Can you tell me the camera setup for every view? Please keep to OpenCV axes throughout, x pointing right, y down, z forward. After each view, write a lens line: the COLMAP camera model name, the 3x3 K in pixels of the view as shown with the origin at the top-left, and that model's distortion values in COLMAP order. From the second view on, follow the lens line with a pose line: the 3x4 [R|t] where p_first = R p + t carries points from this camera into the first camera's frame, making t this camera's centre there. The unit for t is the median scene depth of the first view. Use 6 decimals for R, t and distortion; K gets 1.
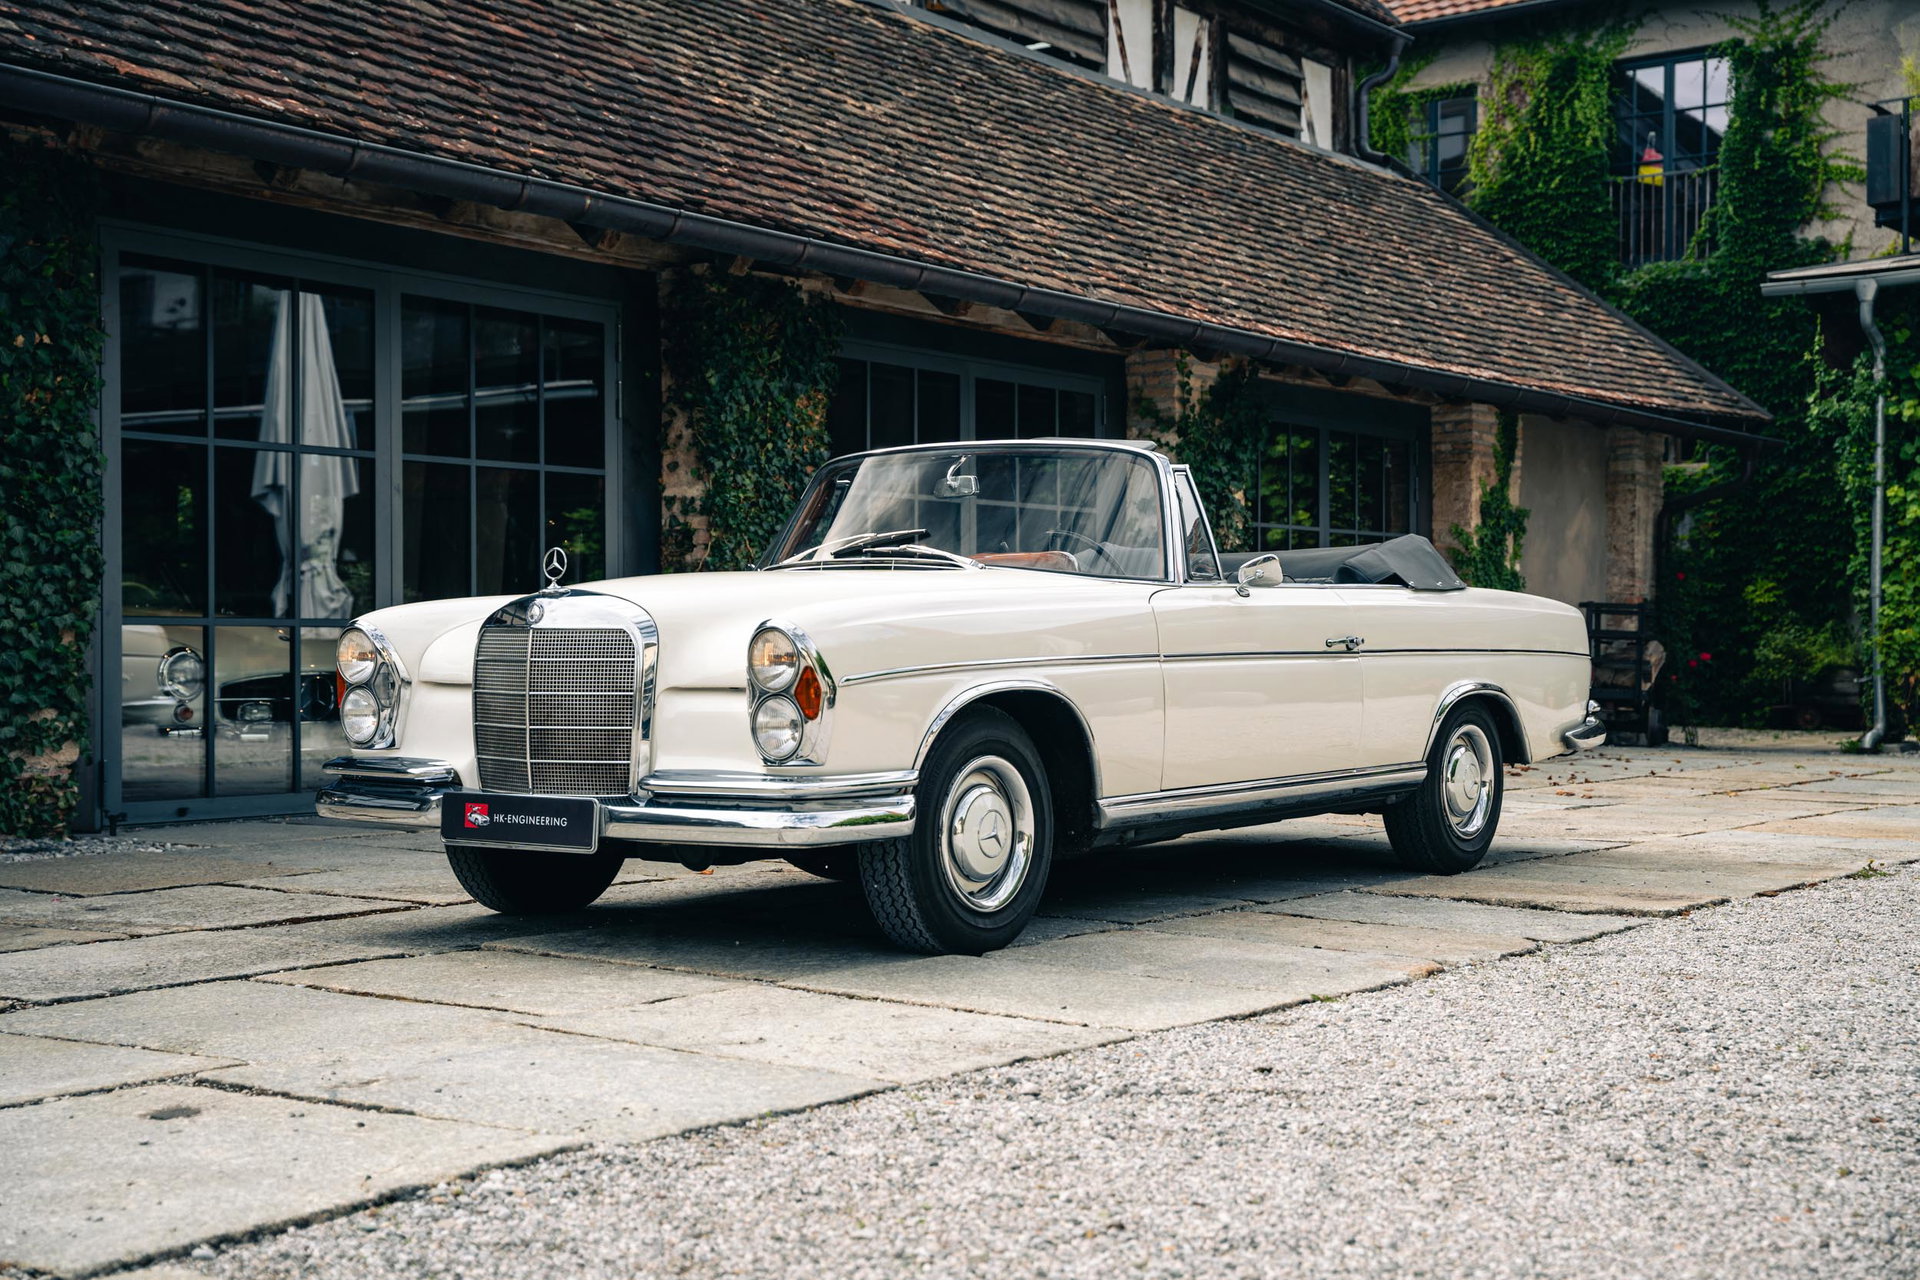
lens RADIAL K [[2482.3, 0, 947.2], [0, 2482.3, 637.5], [0, 0, 1]] dist [0.010069, 0.394020]
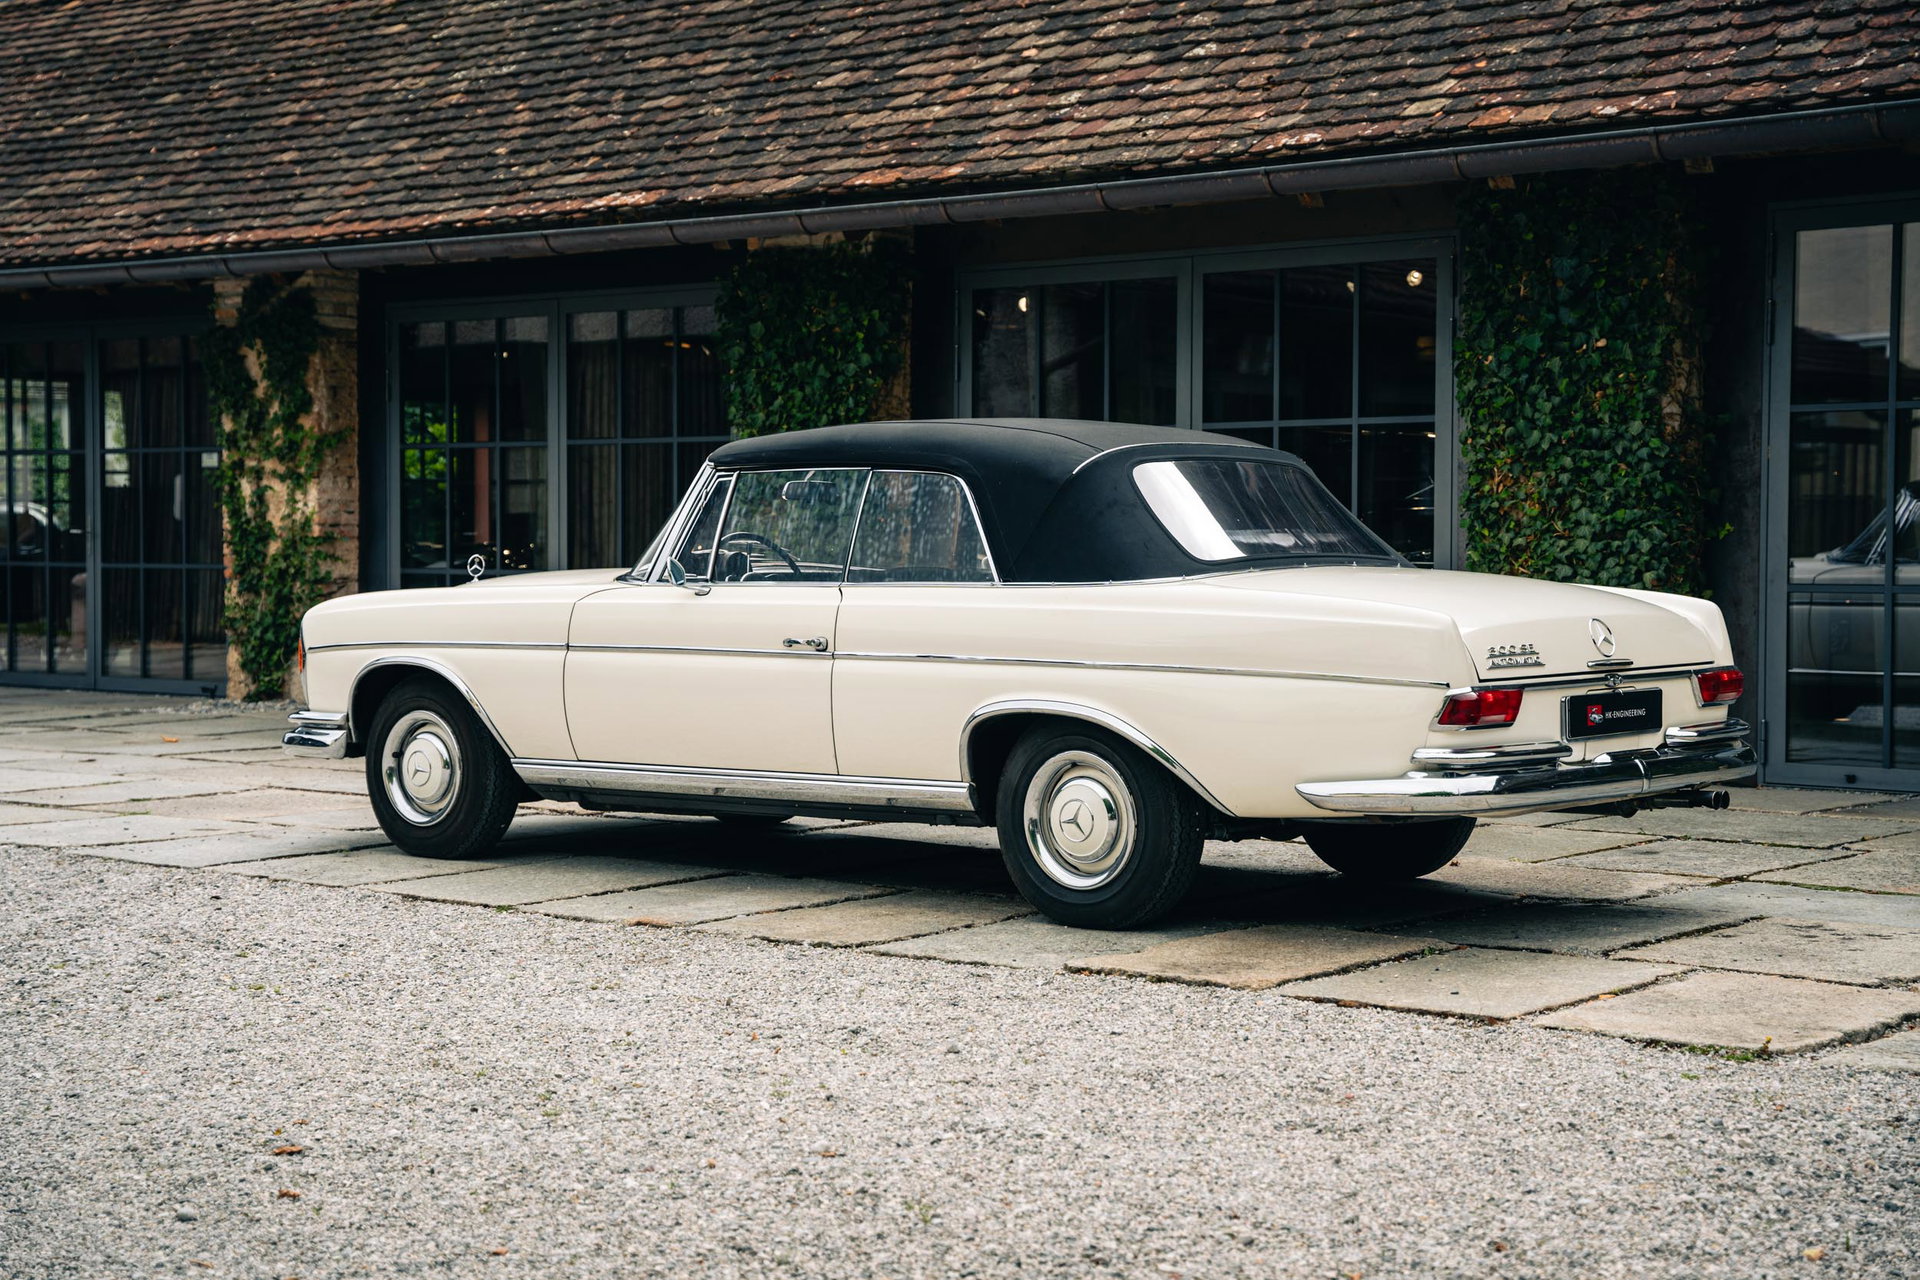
lens RADIAL K [[3053.8, 0, 960.0], [0, 3053.8, 640.0], [0, 0, 1]] dist [0.178901, 0.095499]
pose [[-0.046946, 0.033346, -0.998341, 1.043731], [0.003230, 0.999442, 0.033230, -0.031073], [0.998892, -0.001665, -0.047028, 0.763527]]
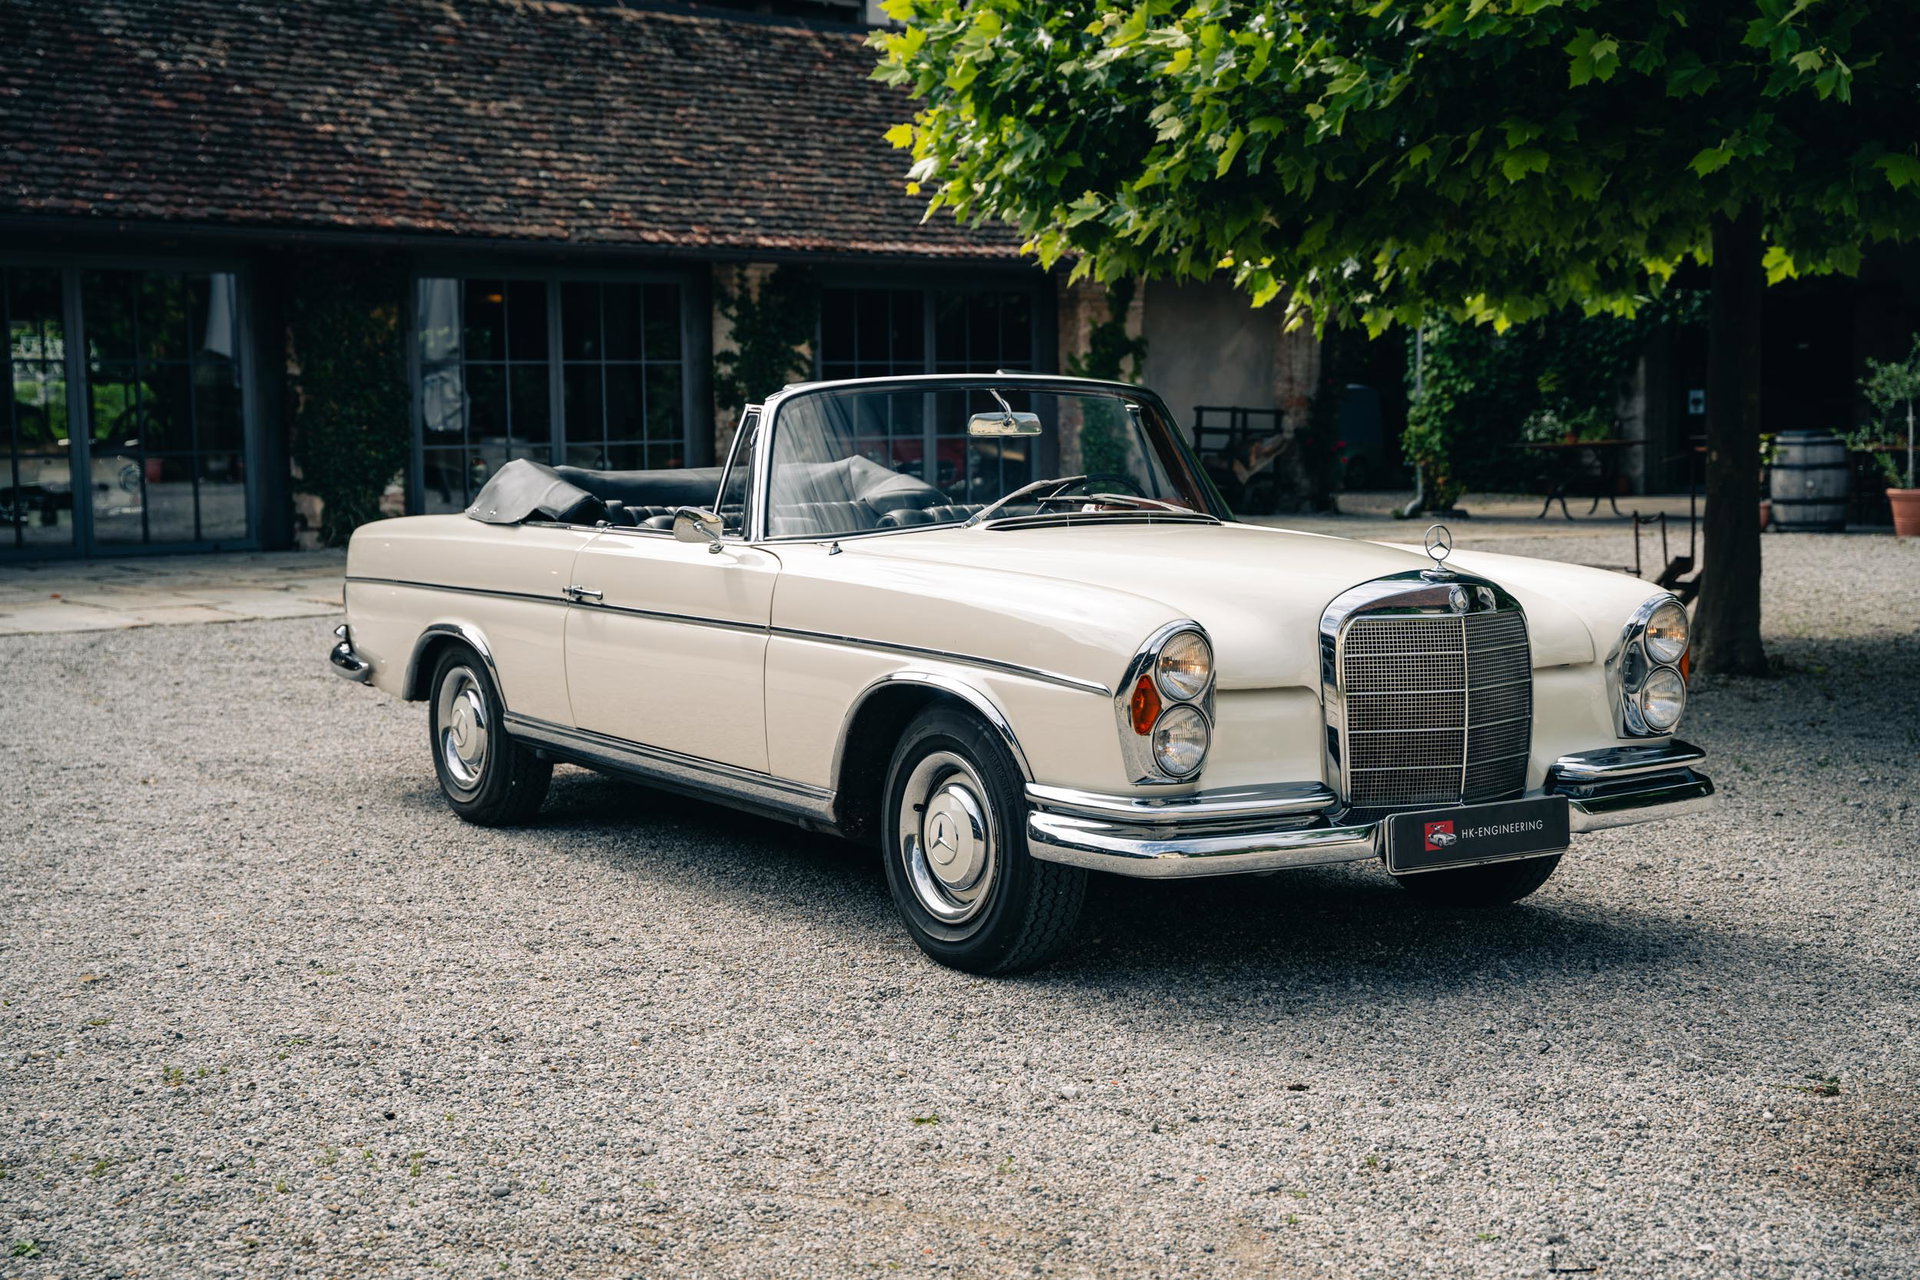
lens RADIAL K [[2565.1, 0, 968.5], [0, 2565.1, 622.7], [0, 0, 1]] dist [0.038394, 0.357227]
pose [[0.972594, 0.007531, -0.232387, 0.991008], [0.013864, 0.995819, 0.090294, -0.053670], [0.232095, -0.091041, 0.968423, -0.801919]]
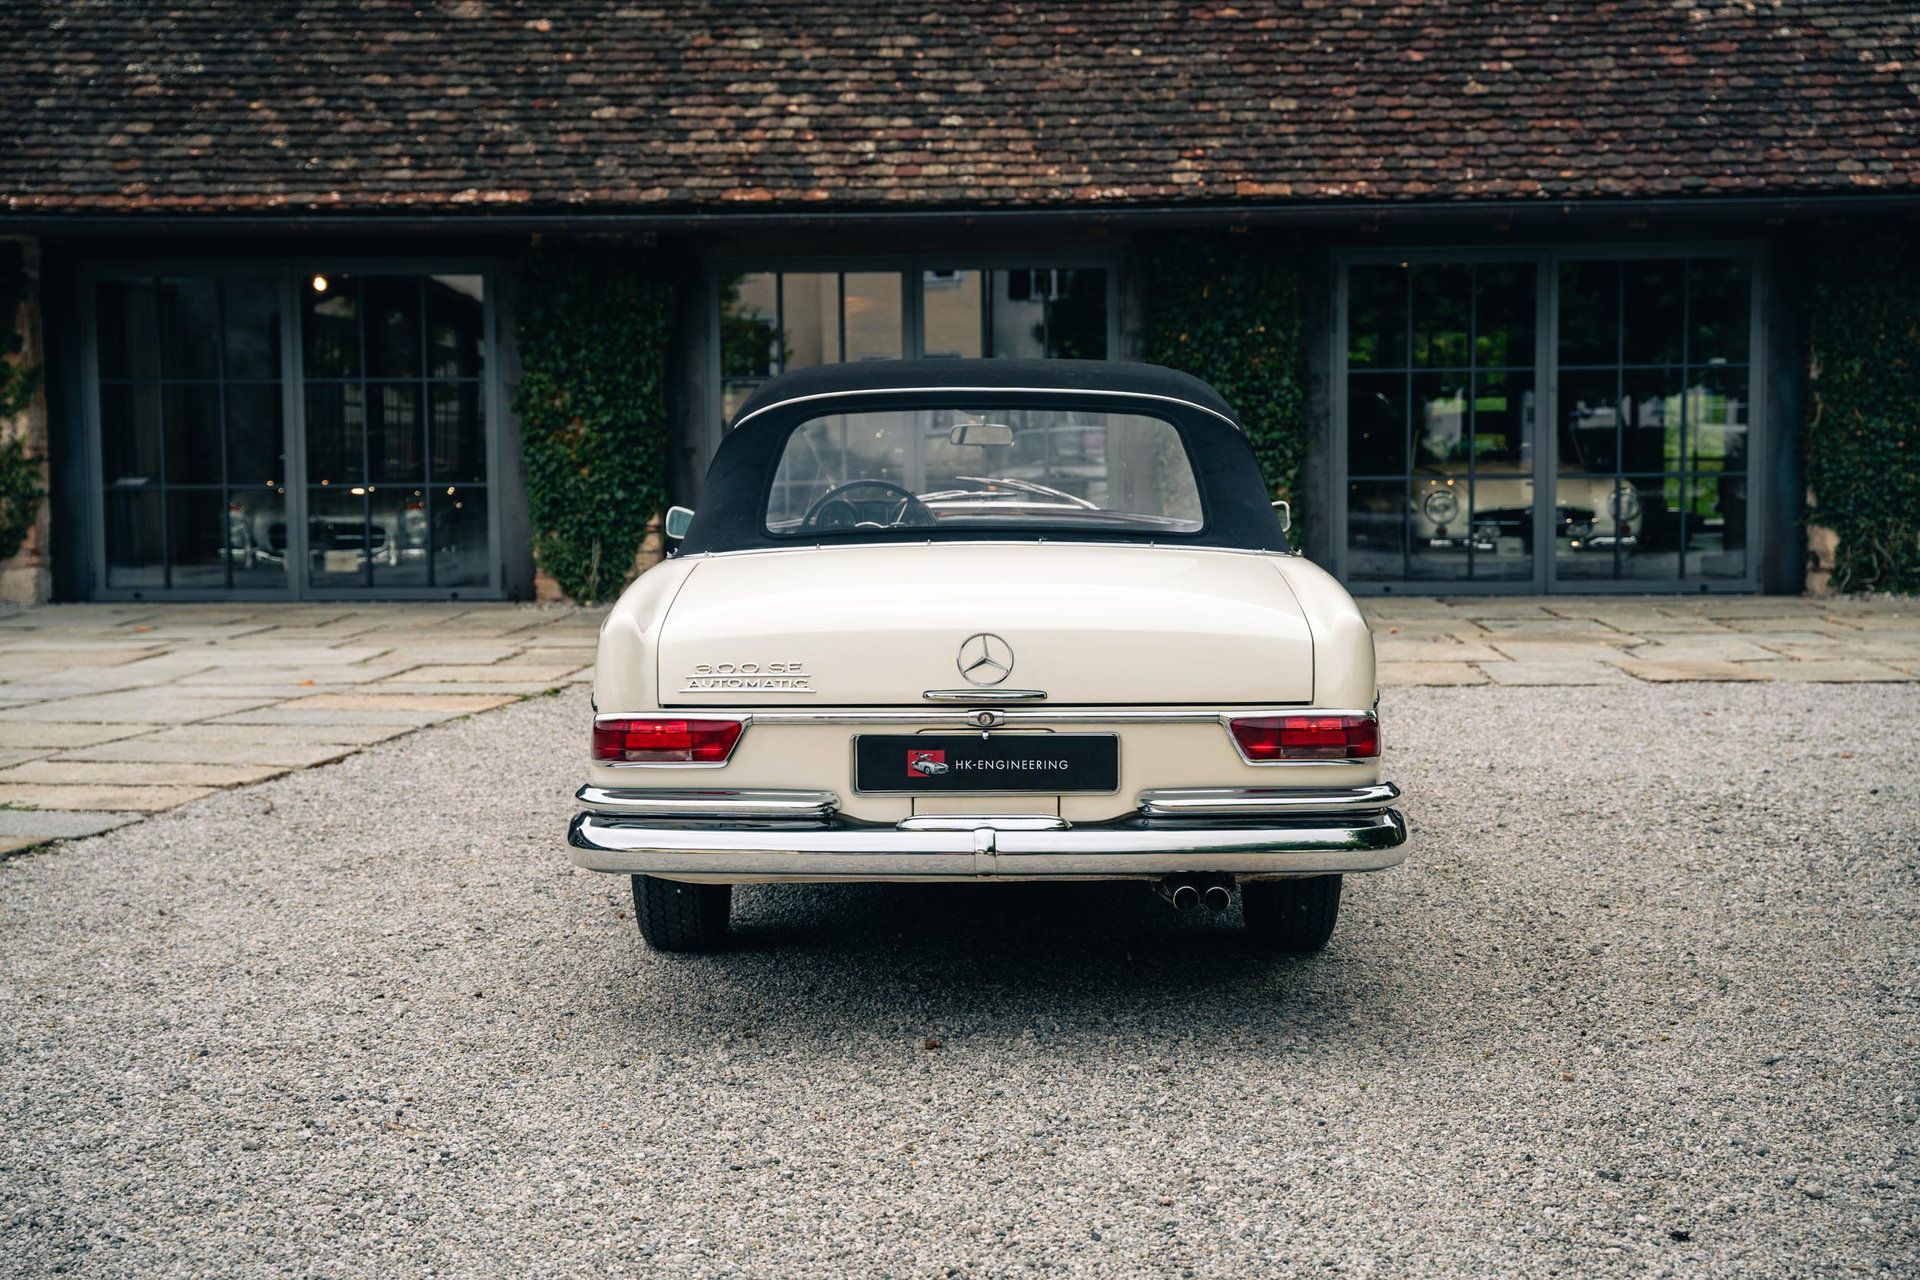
lens RADIAL K [[2621.8, 0, 960.0], [0, 2621.8, 640.0], [0, 0, 1]] dist [0.033771, 0.438639]
pose [[0.557232, 0.057015, -0.828397, 1.121011], [0.013054, 0.996915, 0.077394, -0.042454], [0.830254, -0.053940, 0.554769, -0.271334]]
